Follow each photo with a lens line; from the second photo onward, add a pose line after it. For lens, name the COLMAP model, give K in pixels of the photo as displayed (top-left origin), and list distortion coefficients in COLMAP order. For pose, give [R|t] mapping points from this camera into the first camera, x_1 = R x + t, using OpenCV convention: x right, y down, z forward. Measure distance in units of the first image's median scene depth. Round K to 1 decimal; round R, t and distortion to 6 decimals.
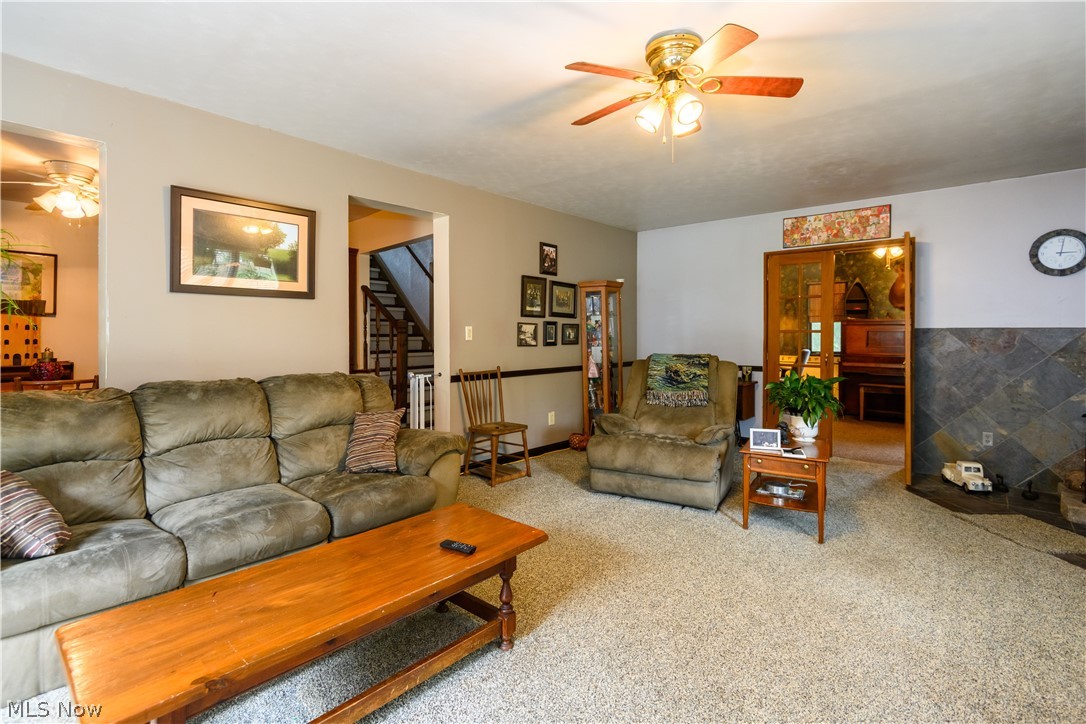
lens RADIAL K [[512.8, 0, 540.1], [0, 512.8, 336.2], [0, 0, 1]] dist [0.011387, -0.001269]
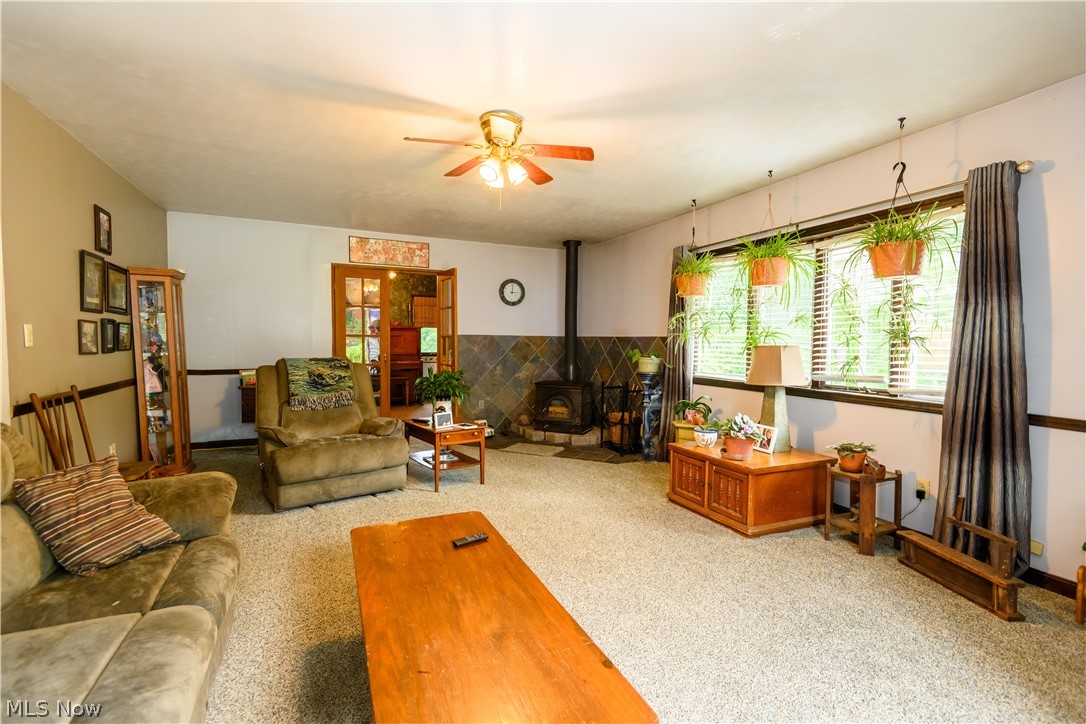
lens RADIAL K [[498.5, 0, 543.2], [0, 498.5, 355.2], [0, 0, 1]] dist [0.009993, -0.001037]
pose [[0.411577, -0.028086, 0.910942, -0.459559], [-0.003795, 0.999464, 0.032530, -0.004248], [-0.911367, -0.016845, 0.411249, 0.195396]]
